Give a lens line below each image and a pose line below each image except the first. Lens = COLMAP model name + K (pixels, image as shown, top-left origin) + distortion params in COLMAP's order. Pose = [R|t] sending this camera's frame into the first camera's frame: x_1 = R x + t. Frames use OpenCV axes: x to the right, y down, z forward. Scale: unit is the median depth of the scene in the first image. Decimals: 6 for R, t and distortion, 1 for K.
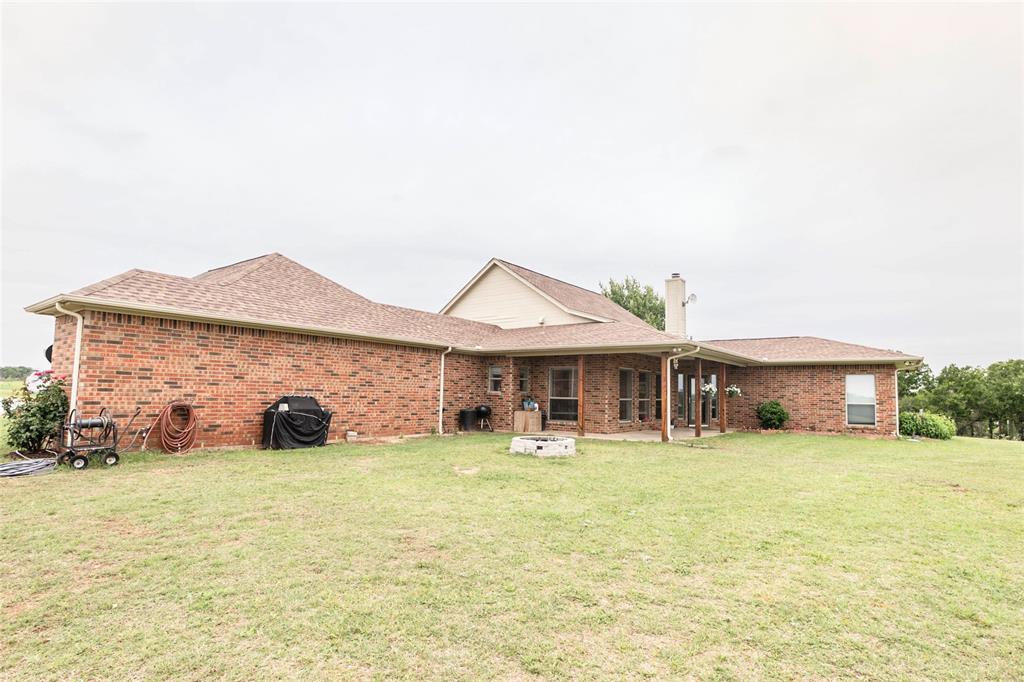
lens RADIAL K [[529.2, 0, 512.0], [0, 529.2, 341.0], [0, 0, 1]] dist [-0.003167, -0.000059]
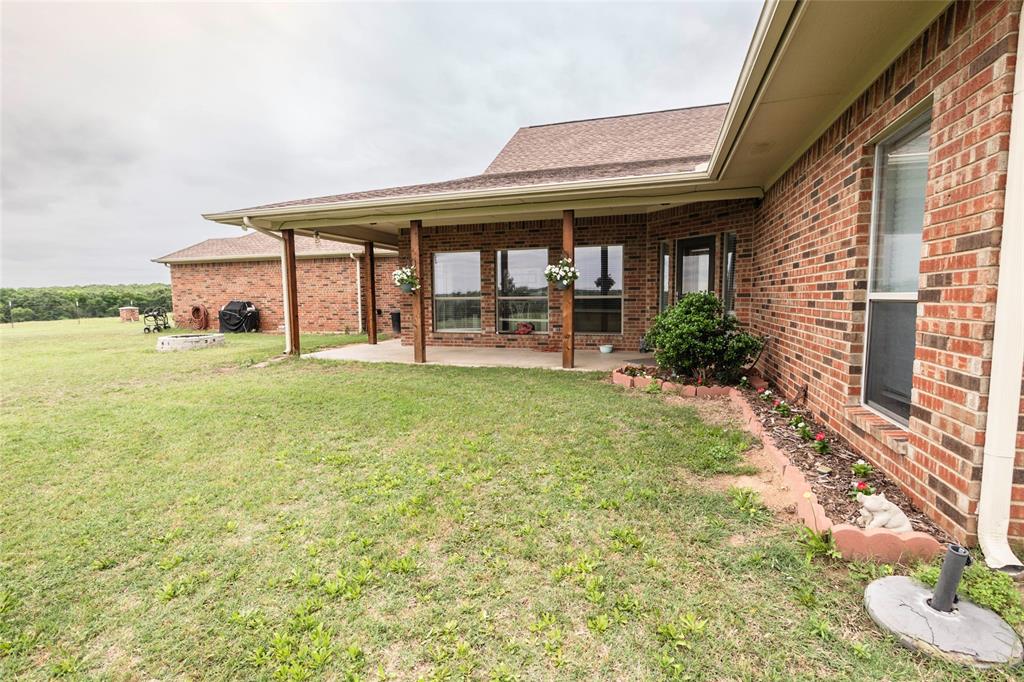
lens RADIAL K [[466.6, 0, 512.0], [0, 466.6, 341.0], [0, 0, 1]] dist [-0.009205, 0.000061]
pose [[0.330958, 0.066051, -0.941331, 0.782210], [0.109501, 0.988120, 0.107833, 0.105352], [0.937271, -0.138765, 0.319794, 0.851103]]
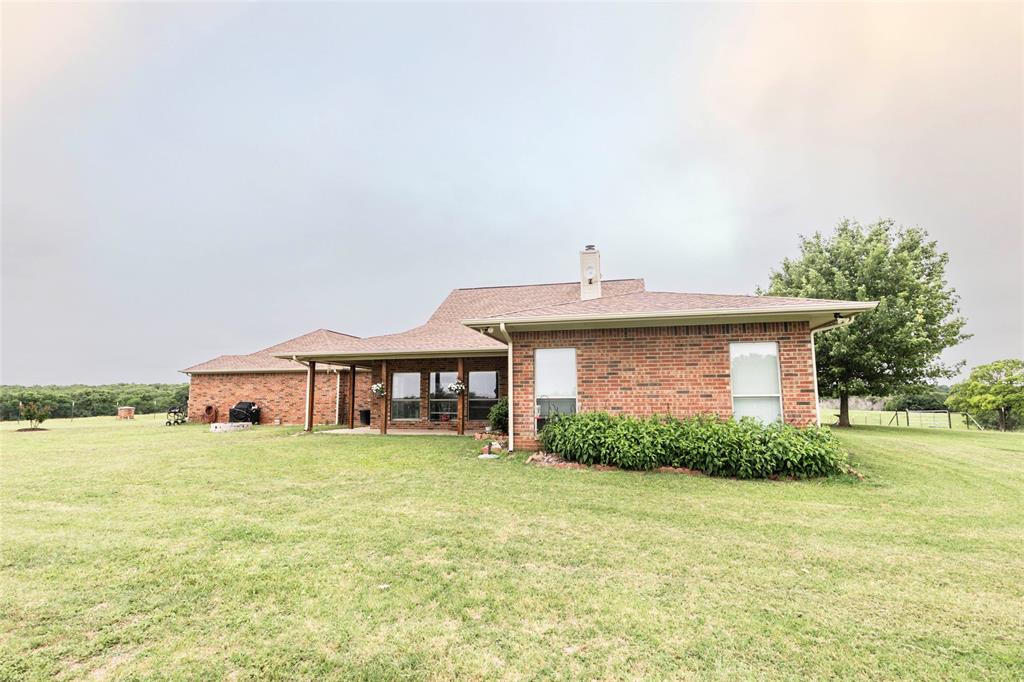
lens RADIAL K [[485.1, 0, 512.0], [0, 485.1, 341.0], [0, 0, 1]] dist [-0.008093, 0.000571]
pose [[0.412335, -0.134652, -0.901026, 1.236113], [0.102695, 0.989583, -0.100890, 0.110873], [0.905226, -0.050930, 0.421868, 0.758412]]
